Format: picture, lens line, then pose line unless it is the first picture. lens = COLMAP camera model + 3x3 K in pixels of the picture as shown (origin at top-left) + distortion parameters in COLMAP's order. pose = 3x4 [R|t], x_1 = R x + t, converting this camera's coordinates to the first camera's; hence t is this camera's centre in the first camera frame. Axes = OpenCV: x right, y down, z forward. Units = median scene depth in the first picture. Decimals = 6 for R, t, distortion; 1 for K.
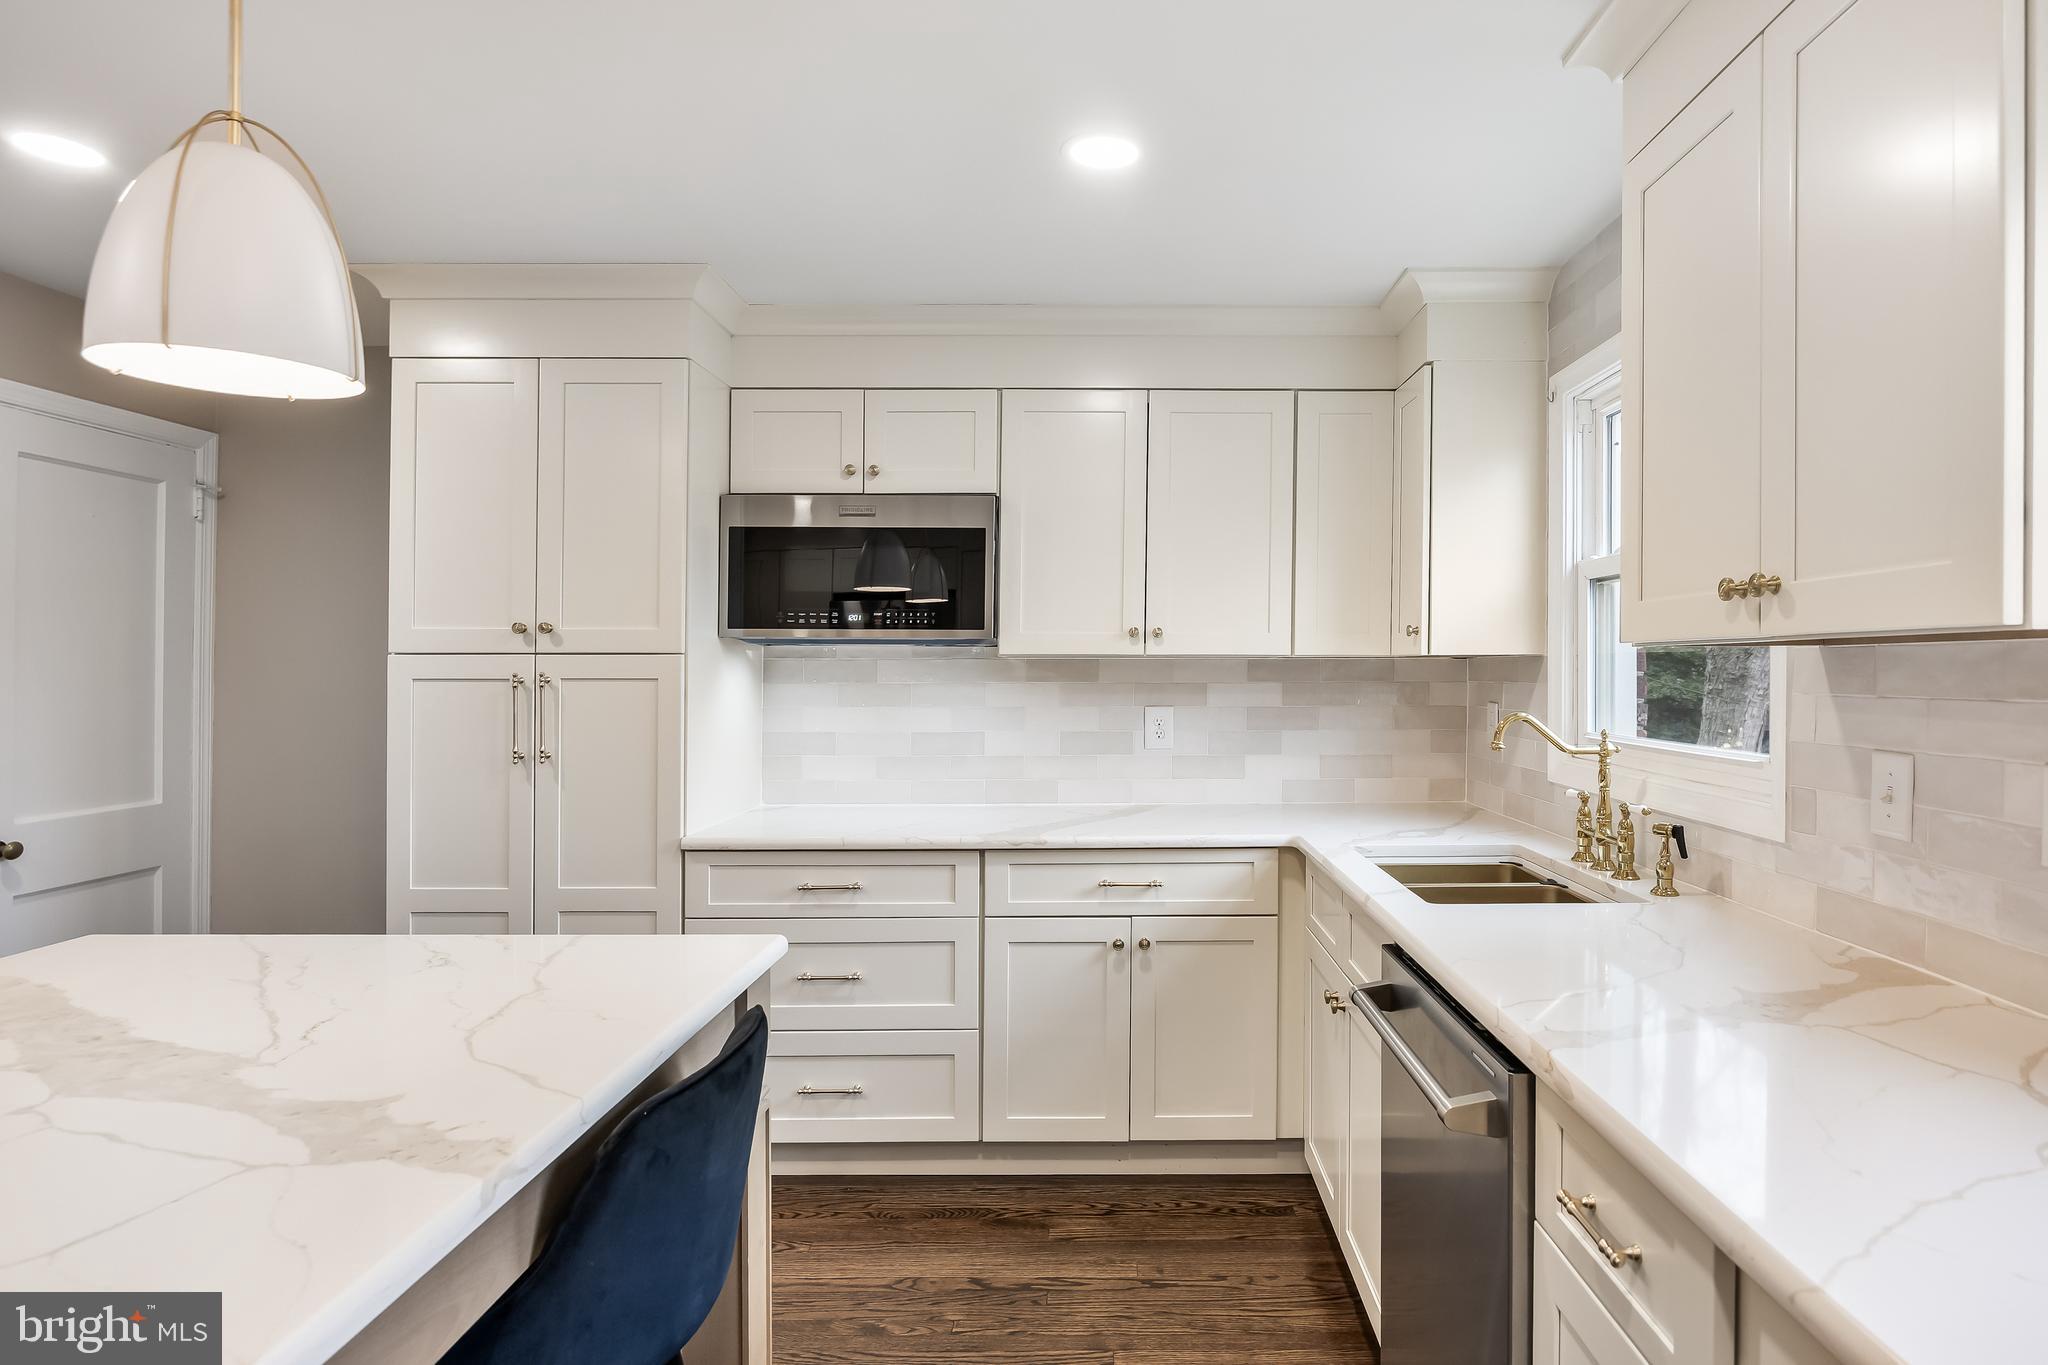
lens RADIAL K [[1087.6, 0, 1125.1], [0, 1087.6, 662.4], [0, 0, 1]] dist [-0.016906, 0.003607]
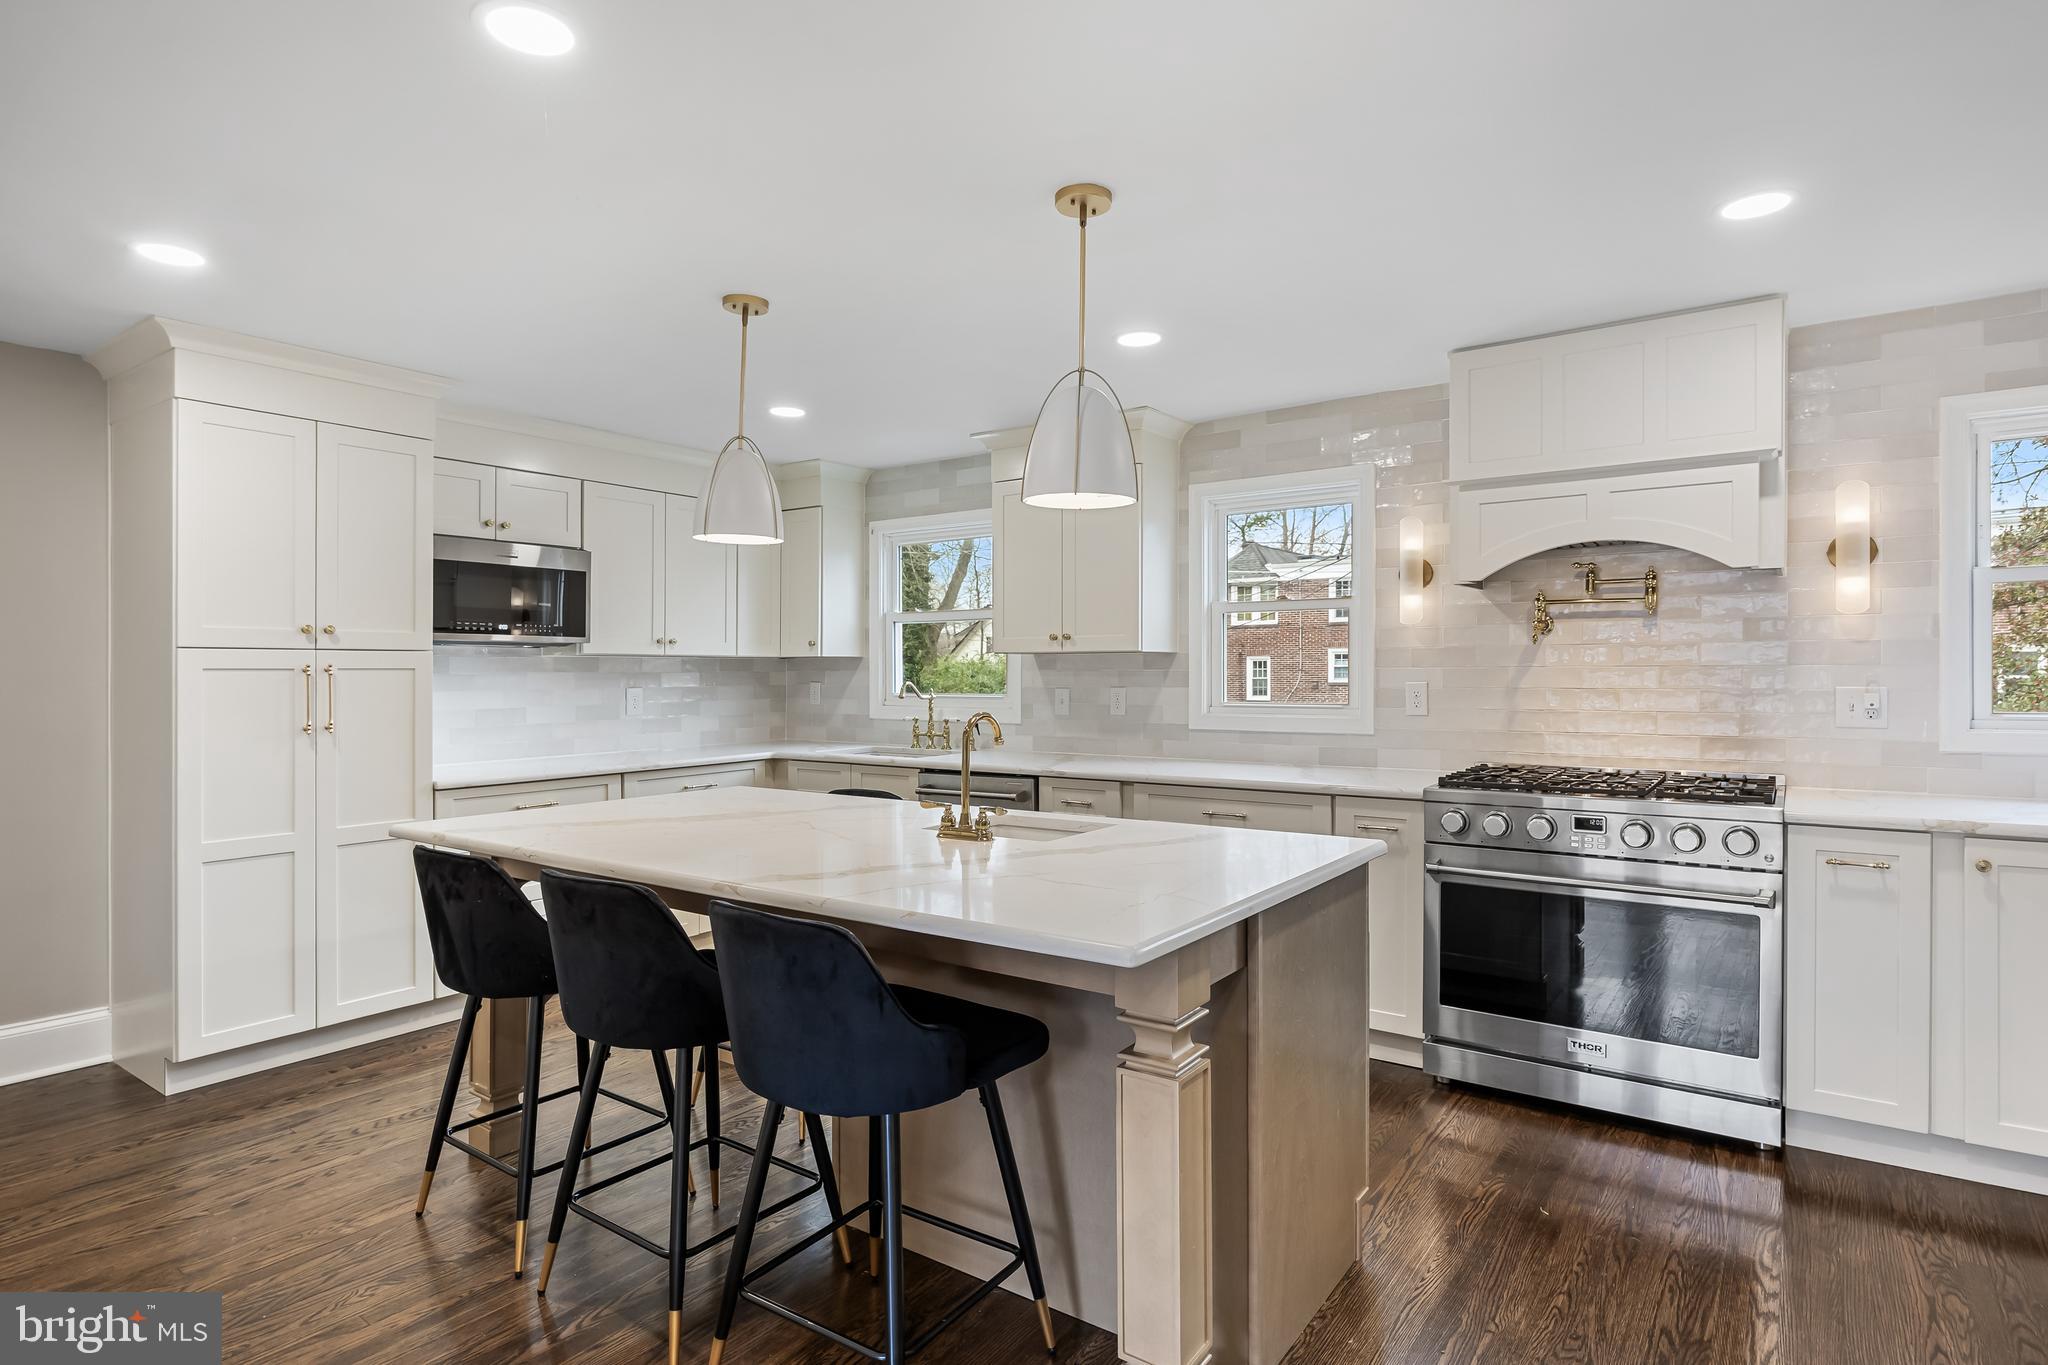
lens RADIAL K [[1087.6, 0, 1039.4], [0, 1087.6, 664.2], [0, 0, 1]] dist [-0.016906, 0.003607]
pose [[0.582432, 0.003576, 0.812872, -1.091054], [-0.002091, 0.999994, -0.002901, 0.011691], [-0.812877, -0.000010, 0.582435, -0.459730]]
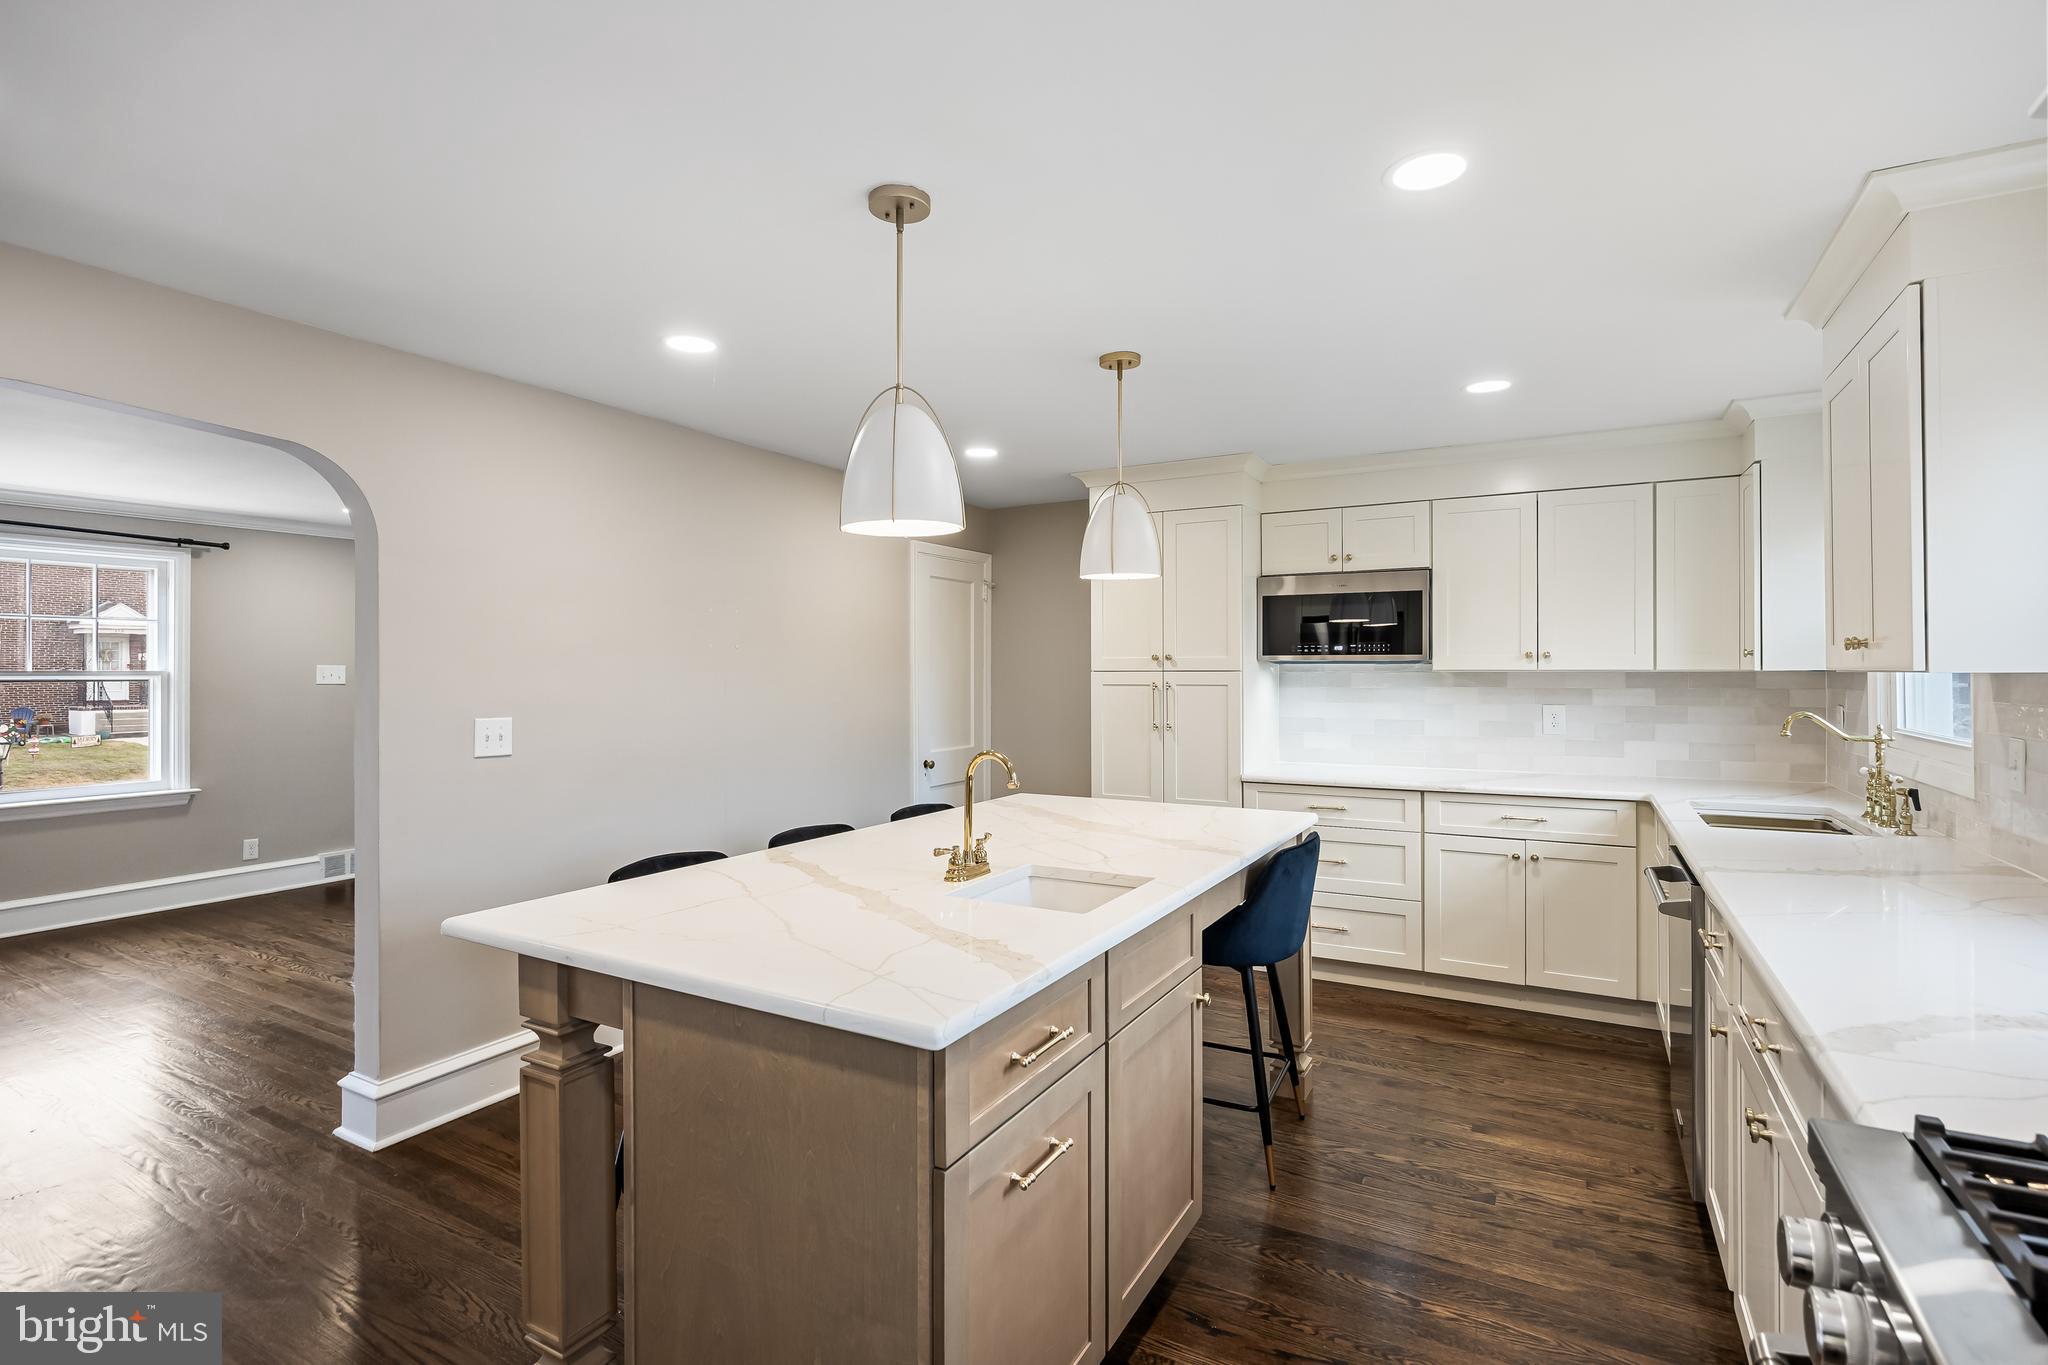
lens RADIAL K [[966.5, 0, 1021.8], [0, 966.5, 646.3], [0, 0, 1]] dist [-0.014021, 0.001196]
pose [[0.862287, -0.014694, -0.506207, 0.085099], [0.005564, 0.999794, -0.019544, -0.019541], [0.506389, 0.014037, 0.862191, -0.550481]]
